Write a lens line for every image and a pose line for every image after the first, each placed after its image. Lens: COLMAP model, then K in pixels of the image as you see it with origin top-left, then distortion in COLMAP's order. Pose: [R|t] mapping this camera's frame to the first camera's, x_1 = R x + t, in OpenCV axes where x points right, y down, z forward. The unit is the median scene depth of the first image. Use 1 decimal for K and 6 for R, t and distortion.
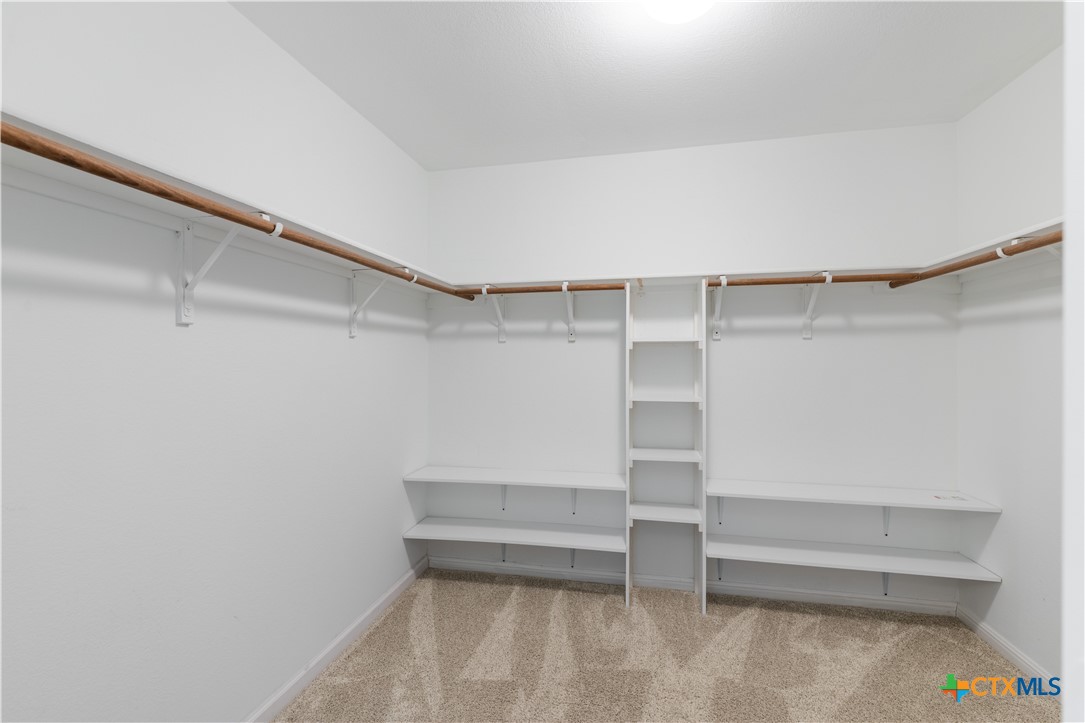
lens RADIAL K [[498.5, 0, 537.1], [0, 498.5, 355.5], [0, 0, 1]] dist [0.002866, 0.000006]
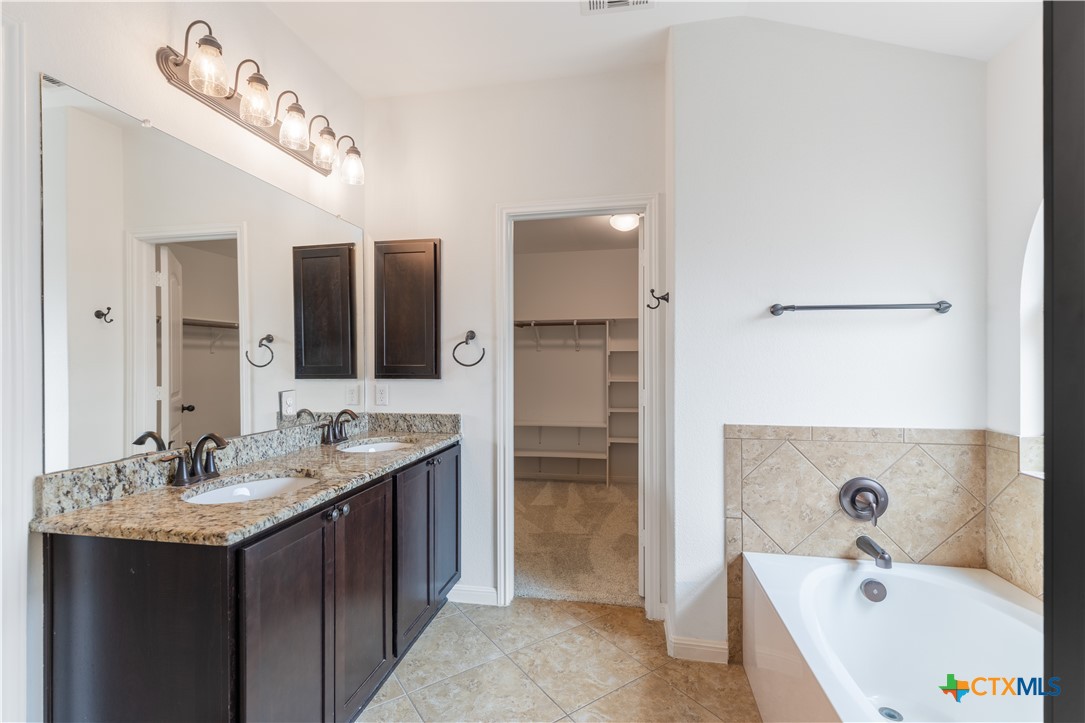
lens RADIAL K [[498.5, 0, 549.8], [0, 498.5, 362.5], [0, 0, 1]] dist [0.002866, 0.000006]
pose [[0.998720, -0.002764, 0.050500, -0.139790], [0.002322, 0.999958, 0.008817, -0.000832], [-0.050522, -0.008688, 0.998685, -0.923749]]
